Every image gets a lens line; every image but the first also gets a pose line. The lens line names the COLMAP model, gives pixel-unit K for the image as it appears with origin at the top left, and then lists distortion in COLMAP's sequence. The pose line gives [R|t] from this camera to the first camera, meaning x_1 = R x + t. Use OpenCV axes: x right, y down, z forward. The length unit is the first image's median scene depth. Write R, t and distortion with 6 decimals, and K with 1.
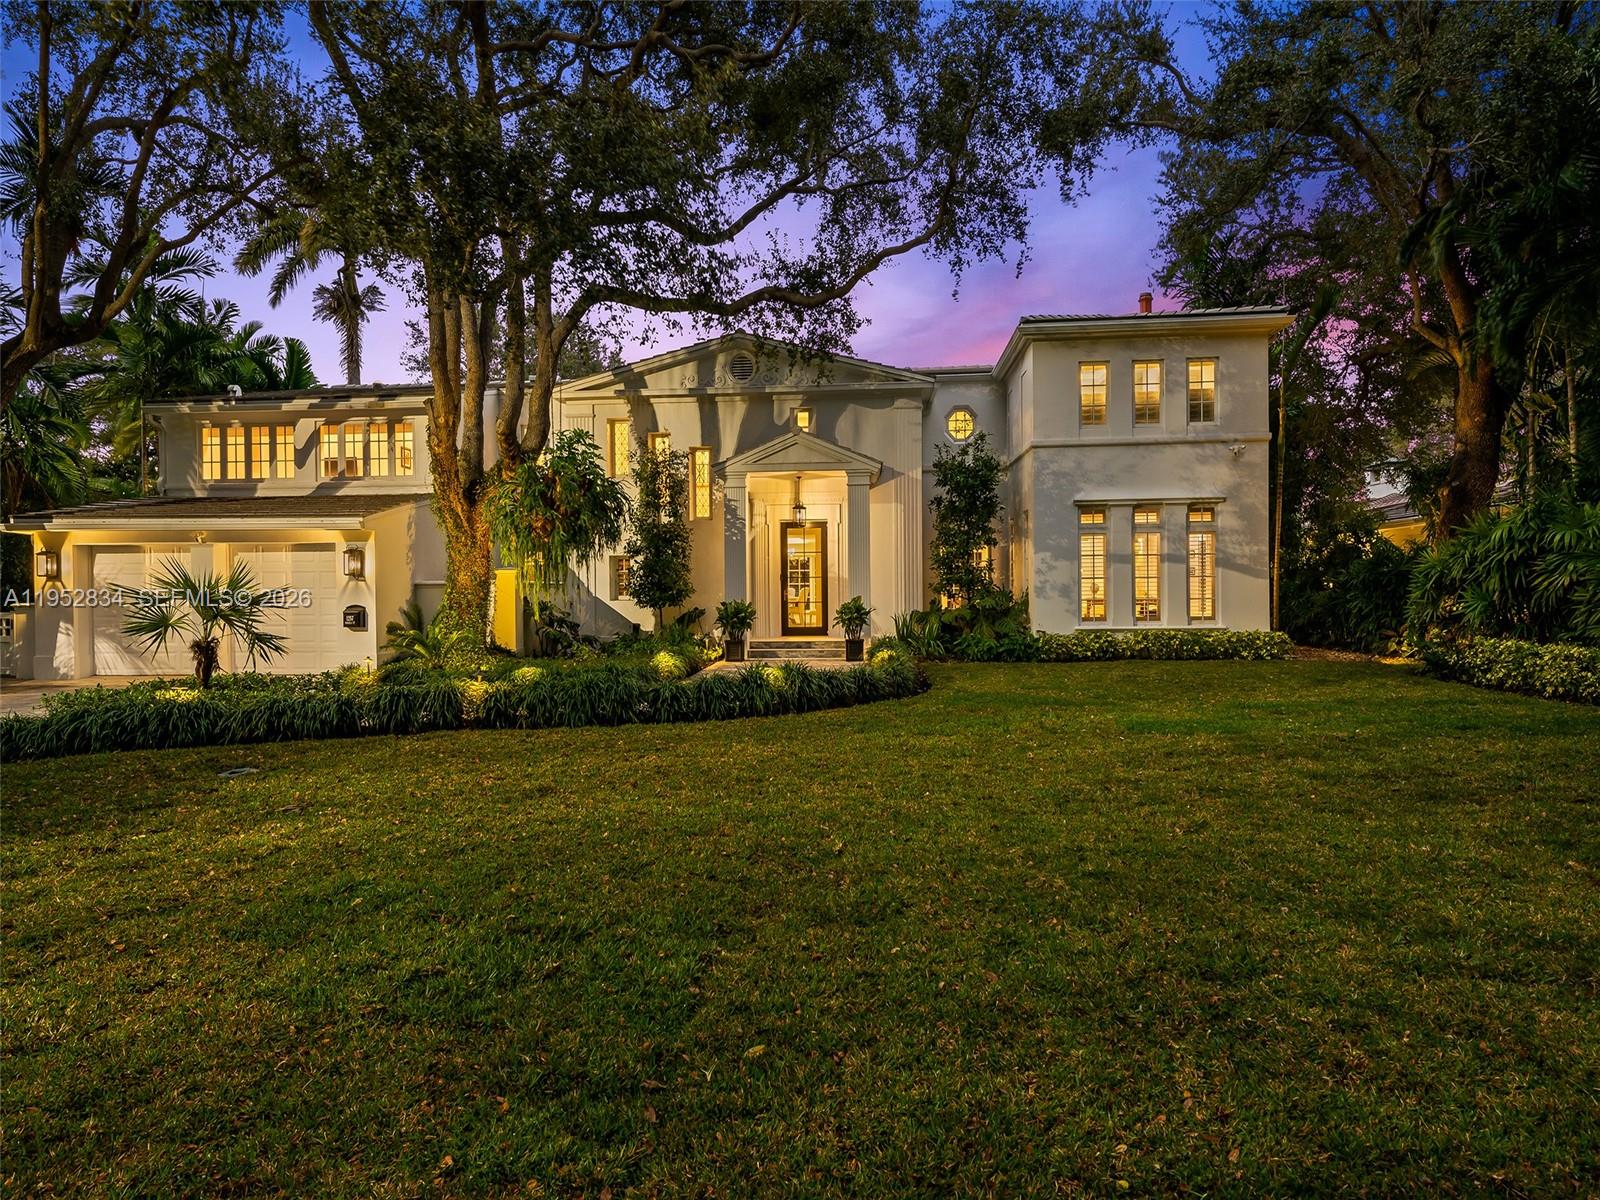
lens RADIAL K [[883.1, 0, 800.0], [0, 883.1, 600.0], [0, 0, 1]] dist [0.003072, -0.002444]
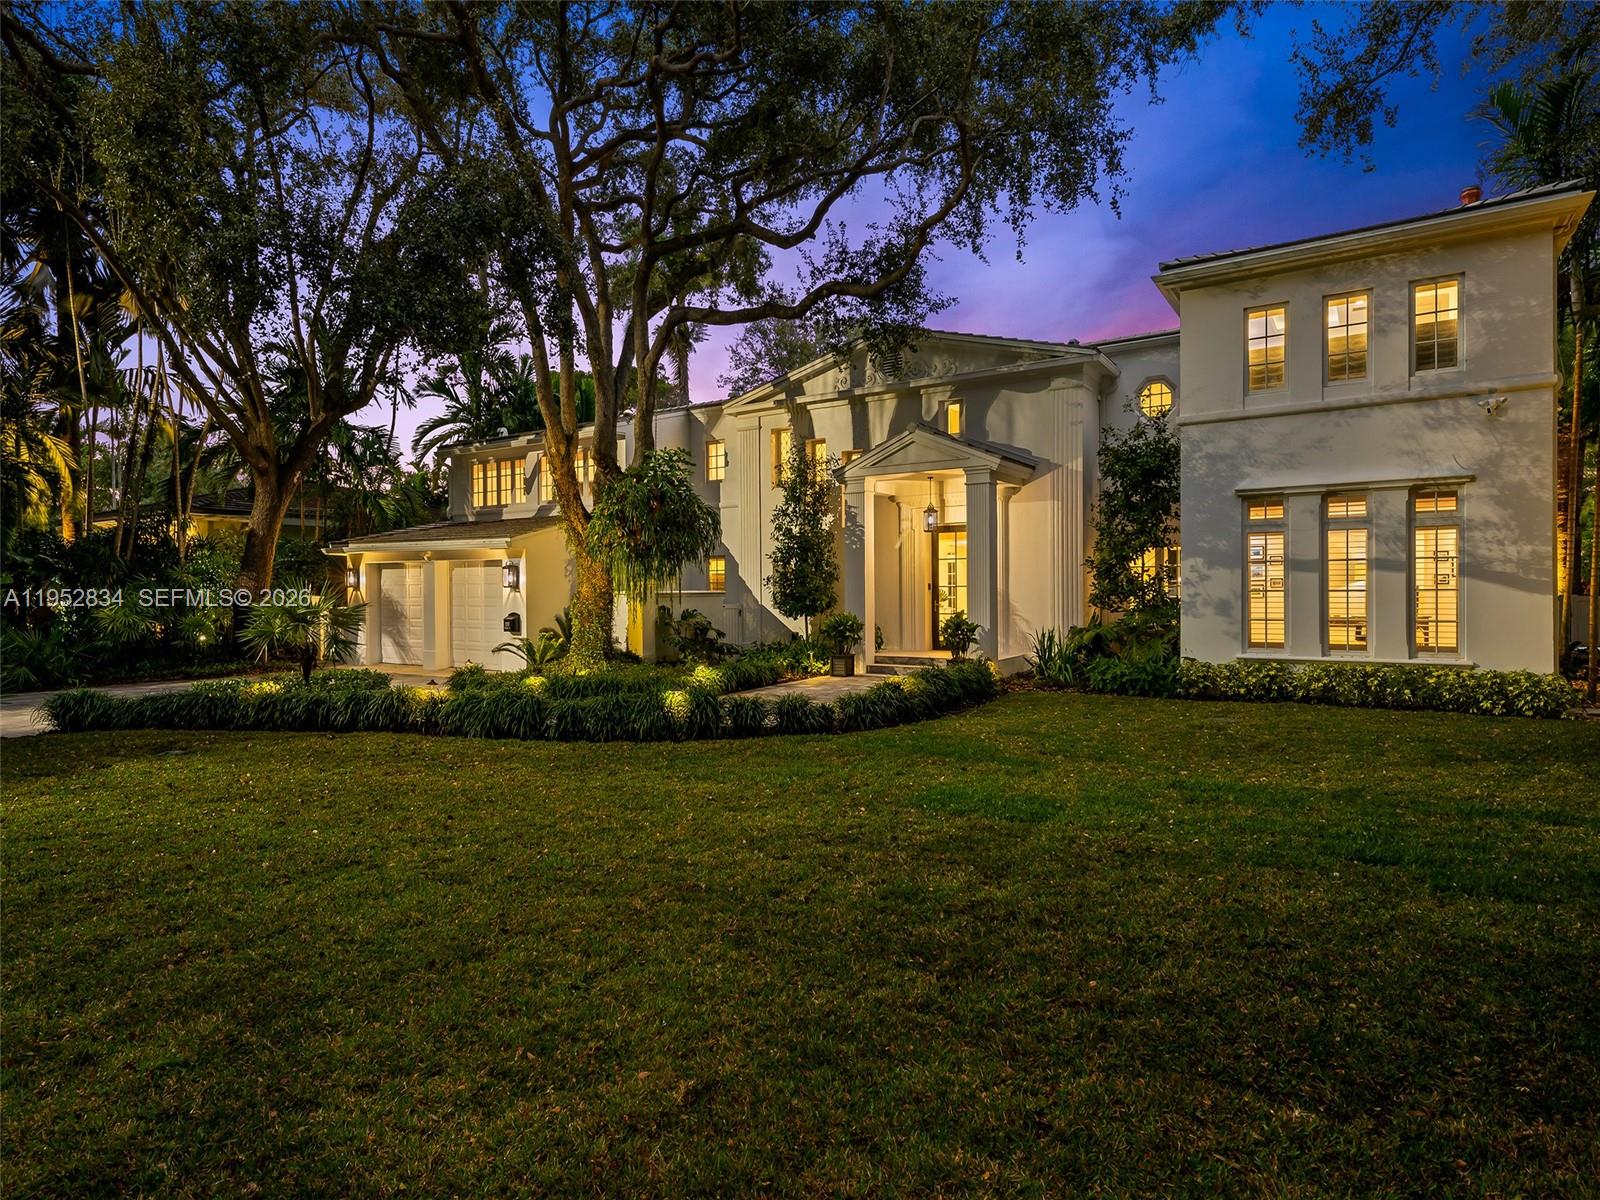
lens RADIAL K [[883.1, 0, 800.0], [0, 883.1, 600.0], [0, 0, 1]] dist [0.003072, -0.002444]
pose [[0.878581, 0.009494, -0.477499, 0.322100], [-0.004518, 0.999923, 0.011568, -0.022644], [0.477572, -0.008006, 0.878556, 0.132259]]
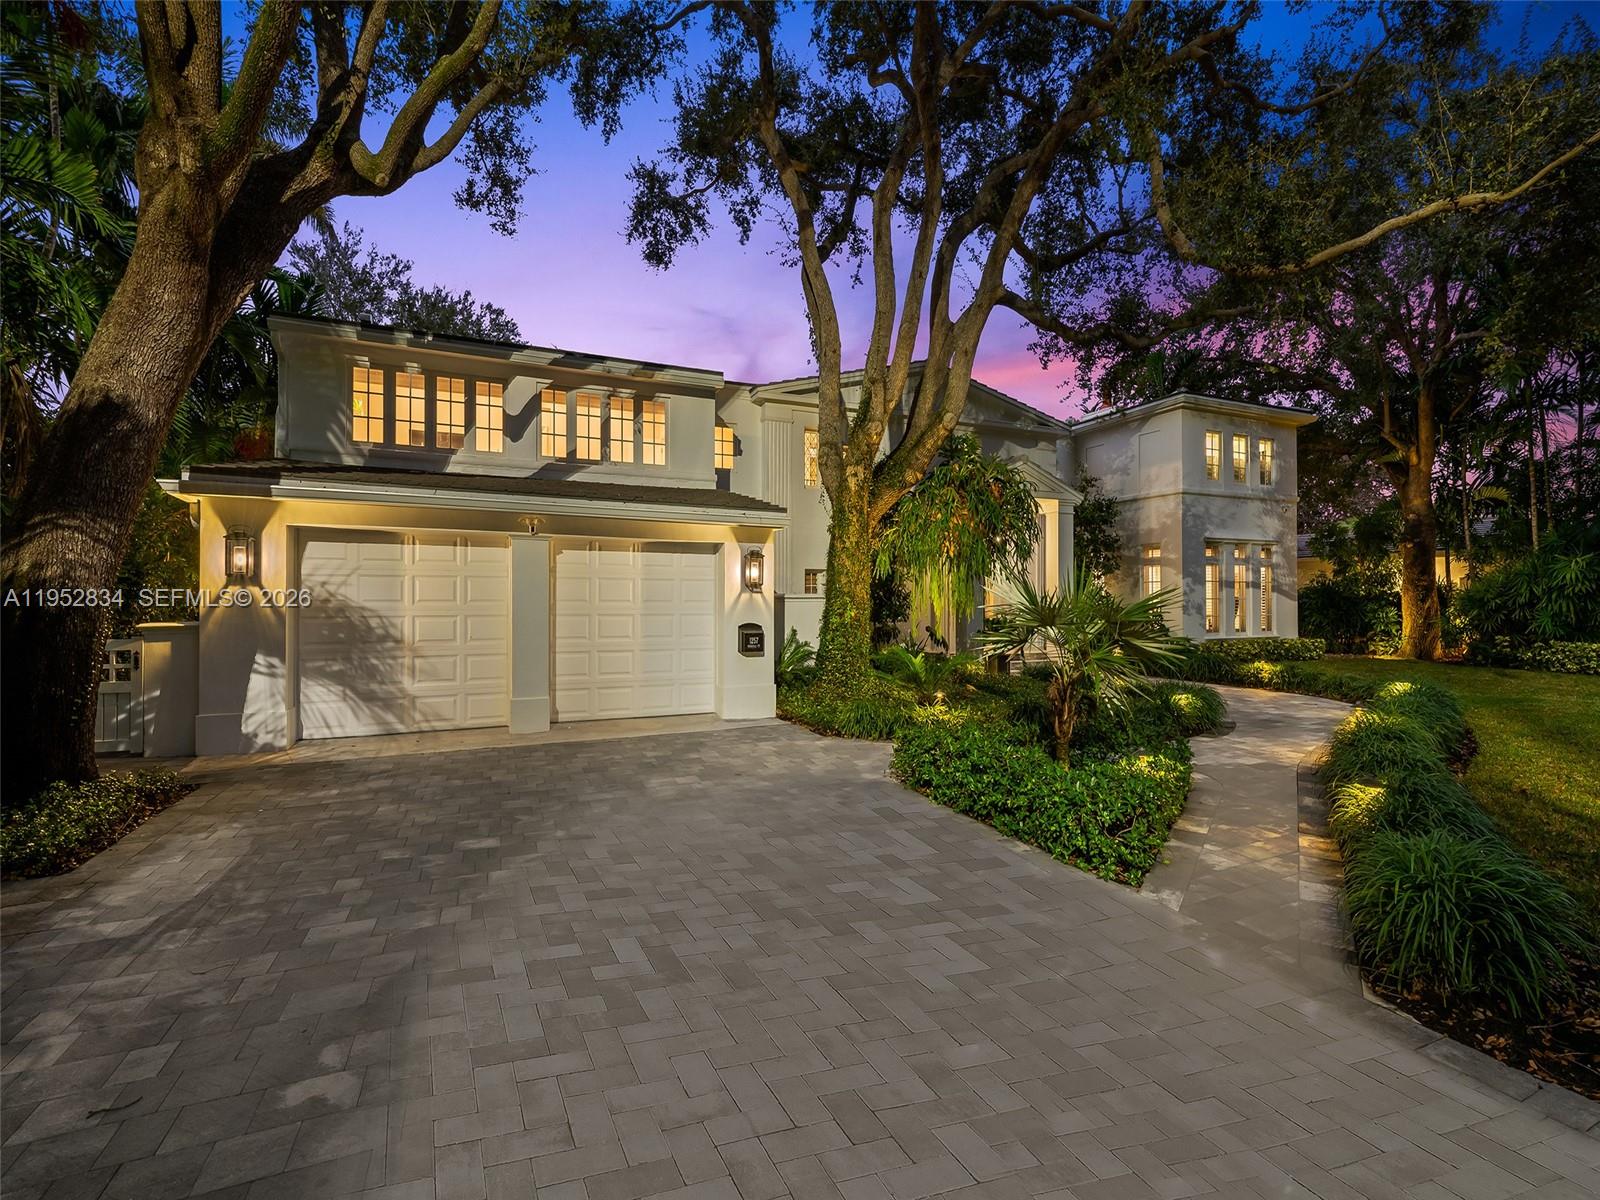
lens RADIAL K [[716.4, 0, 804.5], [0, 716.4, 596.3], [0, 0, 1]] dist [0.002185, -0.000848]
pose [[0.877057, 0.013303, 0.480202, -0.641282], [-0.003183, 0.999755, -0.021883, -0.003984], [-0.480376, 0.017664, 0.876885, 0.347758]]
